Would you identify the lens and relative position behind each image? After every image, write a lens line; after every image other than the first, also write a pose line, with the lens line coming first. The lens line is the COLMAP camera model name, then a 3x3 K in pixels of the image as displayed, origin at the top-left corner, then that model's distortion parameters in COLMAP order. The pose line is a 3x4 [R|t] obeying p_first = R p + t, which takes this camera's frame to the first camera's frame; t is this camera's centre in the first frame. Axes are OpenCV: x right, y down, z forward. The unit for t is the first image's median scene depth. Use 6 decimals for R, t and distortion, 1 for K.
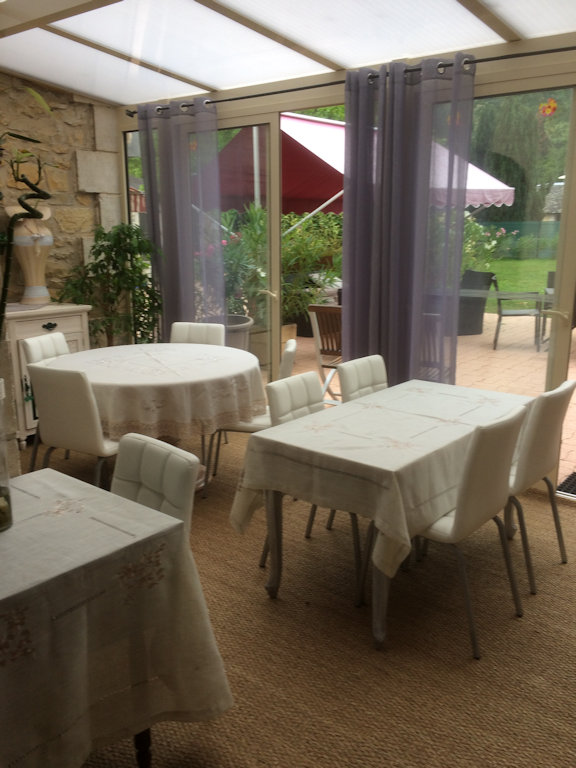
lens RADIAL K [[678.9, 0, 288.0], [0, 678.9, 384.0], [0, 0, 1]] dist [-0.002646, -0.009449]
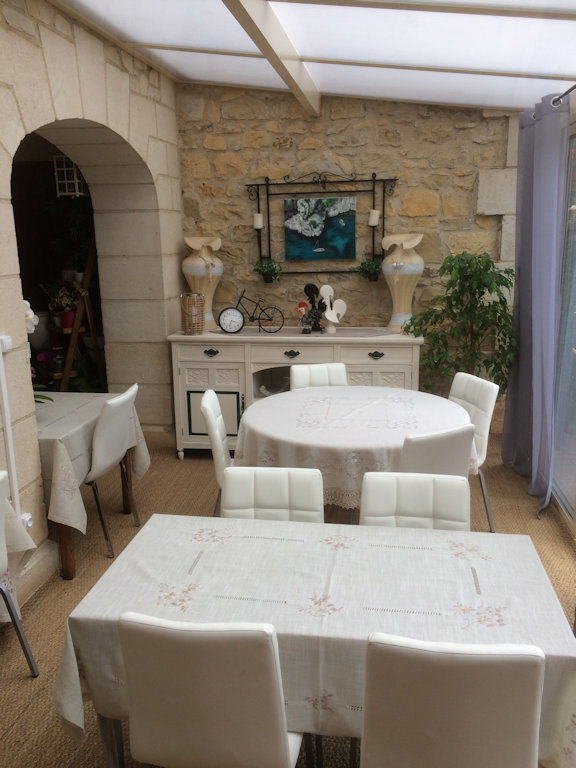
lens RADIAL K [[661.8, 0, 288.0], [0, 661.8, 384.0], [0, 0, 1]] dist [0.011304, 0.002494]
pose [[0.499196, 0.184560, -0.846605, 0.381383], [-0.174605, 0.978436, 0.110344, -0.114632], [0.848714, 0.092738, 0.520657, 0.336155]]
